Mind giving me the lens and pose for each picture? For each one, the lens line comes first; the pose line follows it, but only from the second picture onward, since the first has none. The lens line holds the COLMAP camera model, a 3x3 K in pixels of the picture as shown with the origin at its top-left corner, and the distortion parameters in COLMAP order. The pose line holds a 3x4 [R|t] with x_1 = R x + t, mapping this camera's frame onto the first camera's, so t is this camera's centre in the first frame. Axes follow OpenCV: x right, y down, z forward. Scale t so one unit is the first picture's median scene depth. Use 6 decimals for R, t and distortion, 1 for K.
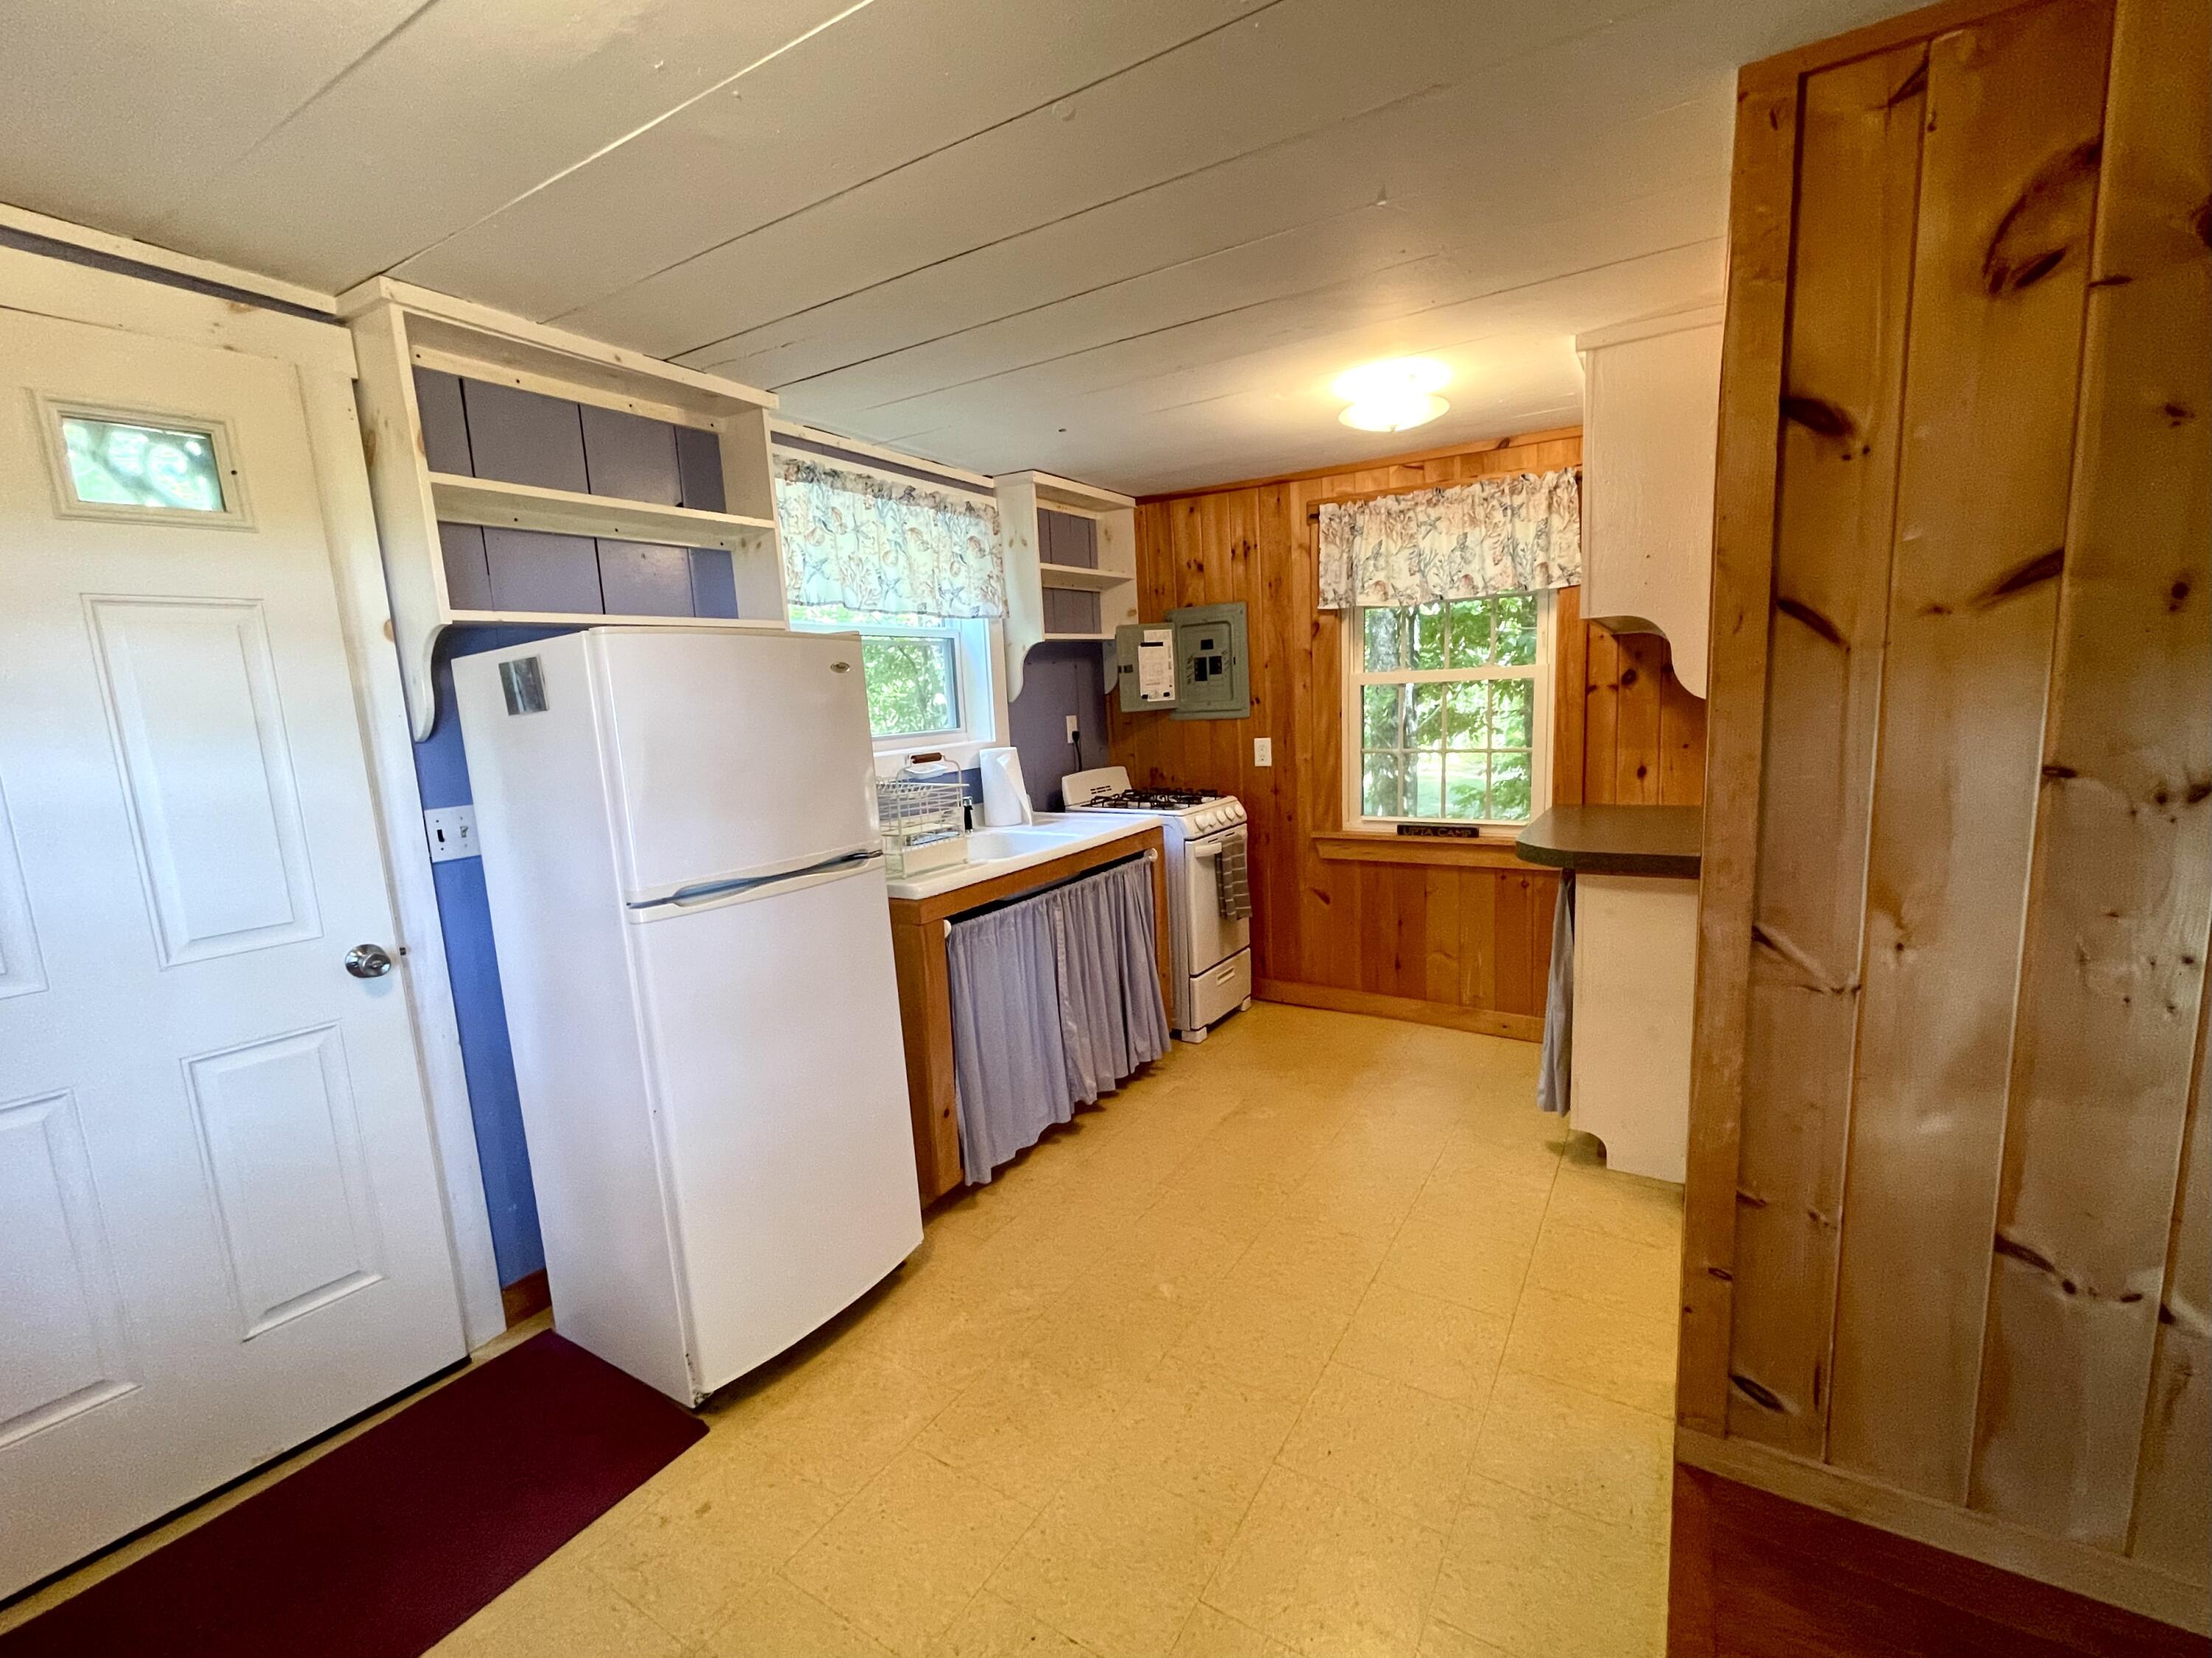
lens RADIAL K [[958.6, 0, 1111.4], [0, 958.6, 842.6], [0, 0, 1]] dist [-0.003571, -0.000098]
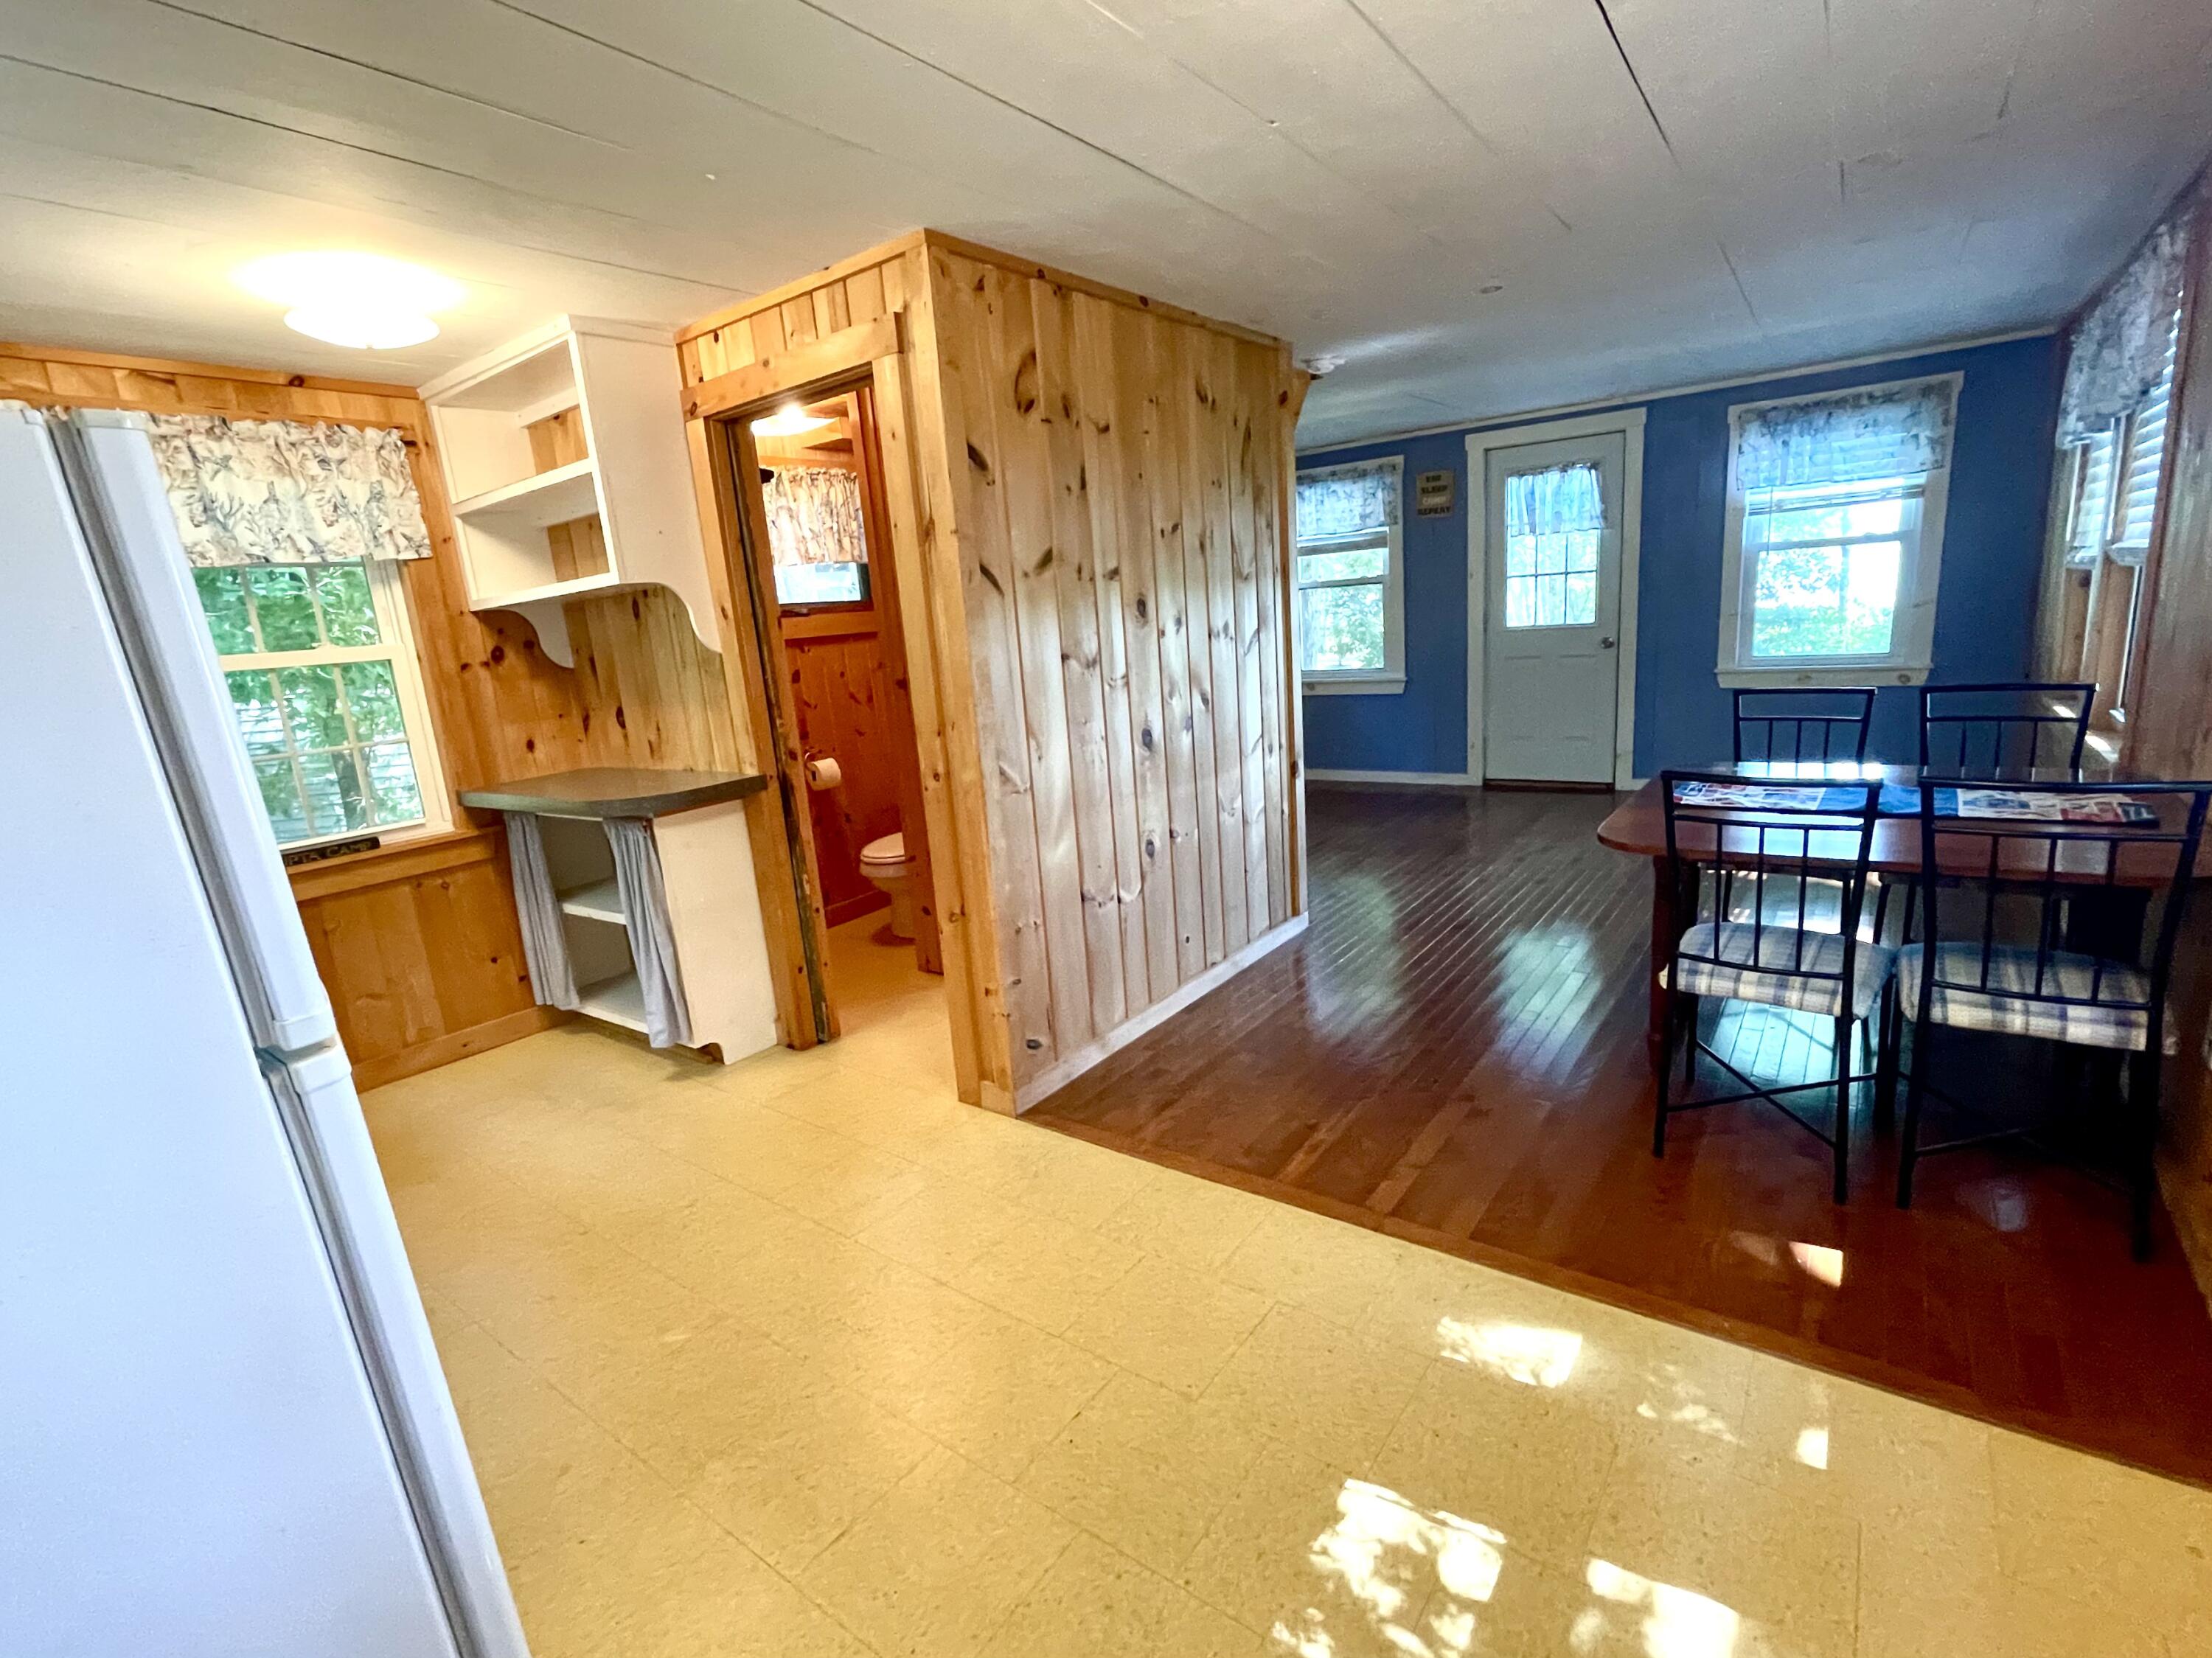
lens RADIAL K [[983.1, 0, 1110.9], [0, 983.1, 843.7], [0, 0, 1]] dist [-0.003002, -0.000359]
pose [[0.092278, -0.196118, 0.976229, -0.452572], [0.227480, 0.958637, 0.171081, -0.011139], [-0.969401, 0.206285, 0.133074, 0.278279]]
